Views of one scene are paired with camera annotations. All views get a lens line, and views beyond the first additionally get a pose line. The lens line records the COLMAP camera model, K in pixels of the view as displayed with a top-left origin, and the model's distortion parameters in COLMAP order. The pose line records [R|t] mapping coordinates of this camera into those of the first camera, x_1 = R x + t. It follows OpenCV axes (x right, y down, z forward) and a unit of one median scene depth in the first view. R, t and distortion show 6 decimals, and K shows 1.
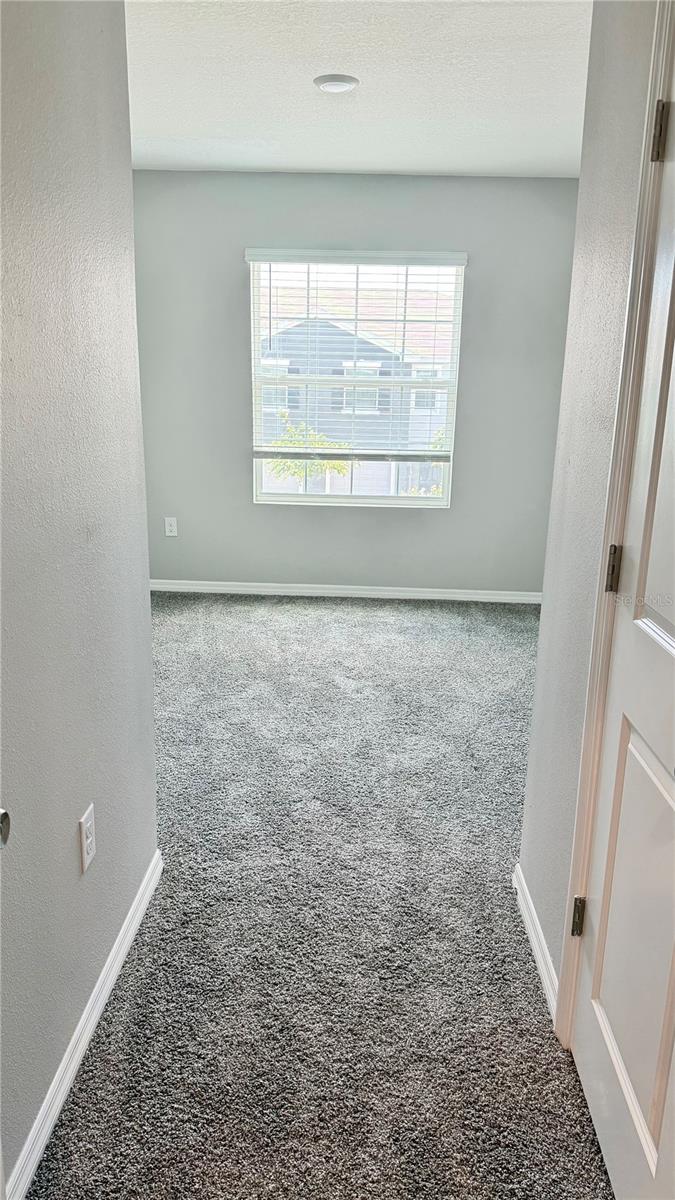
lens RADIAL K [[843.3, 0, 337.9], [0, 843.3, 605.0], [0, 0, 1]] dist [0.009139, -0.013286]
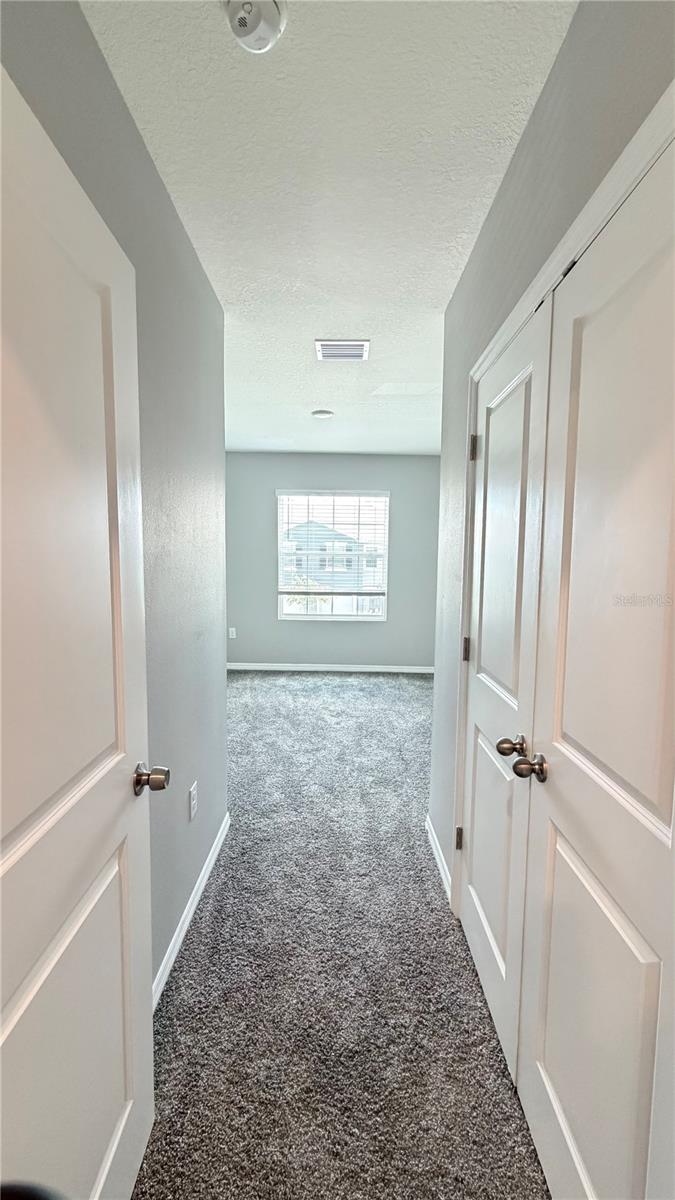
lens RADIAL K [[479.9, 0, 338.1], [0, 479.9, 597.3], [0, 0, 1]] dist [0.000435, 0.000026]
pose [[0.999490, -0.010547, 0.030143, -0.006333], [0.015378, 0.986199, -0.164848, 0.013939], [-0.027988, 0.165228, 0.985858, -0.100297]]
